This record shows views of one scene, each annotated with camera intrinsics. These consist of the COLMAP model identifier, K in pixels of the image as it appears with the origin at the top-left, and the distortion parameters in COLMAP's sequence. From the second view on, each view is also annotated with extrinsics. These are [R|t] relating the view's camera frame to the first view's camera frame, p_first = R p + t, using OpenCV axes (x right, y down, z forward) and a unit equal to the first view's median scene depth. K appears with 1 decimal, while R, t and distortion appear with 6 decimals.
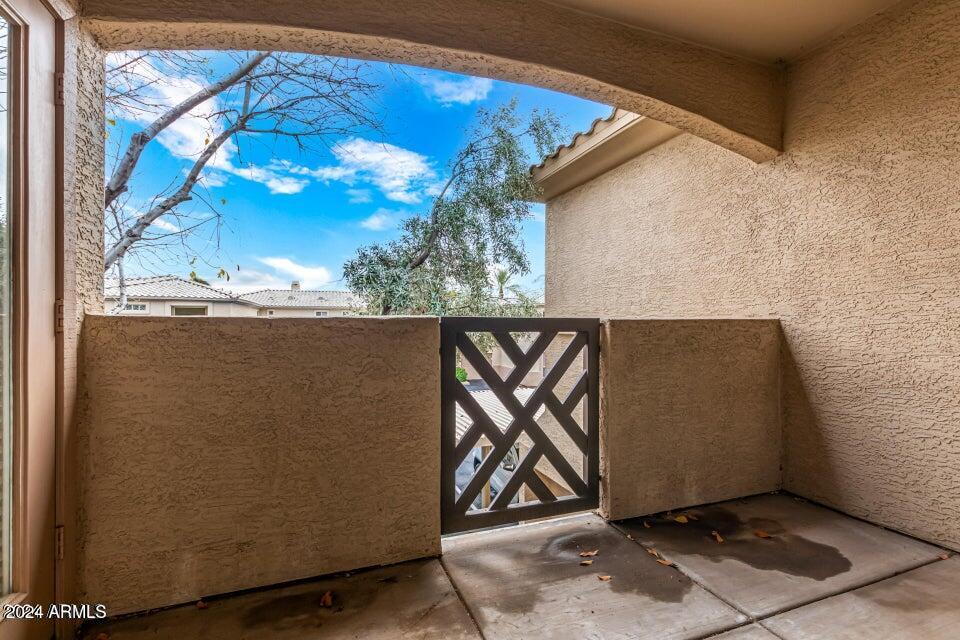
lens RADIAL K [[435.5, 0, 480.0], [0, 435.5, 320.0], [0, 0, 1]] dist [0.003008, 0.000021]
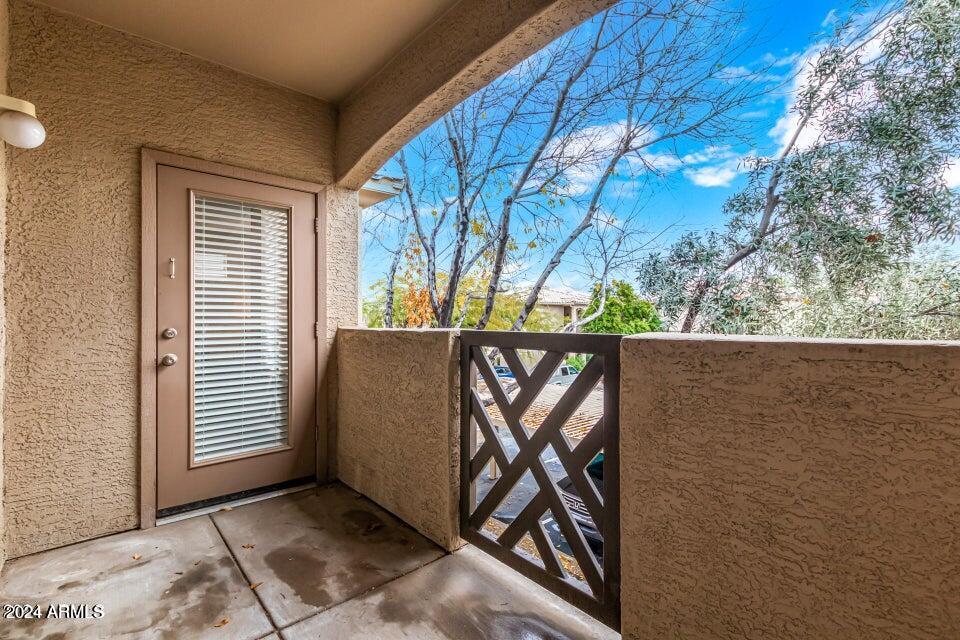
lens RADIAL K [[434.2, 0, 476.9], [0, 434.2, 317.2], [0, 0, 1]] dist [0.001373, -0.000169]
pose [[0.350860, -0.010793, -0.936366, 0.776436], [0.006579, 0.999937, -0.009060, -0.024864], [0.936405, -0.002982, 0.350909, 0.569322]]
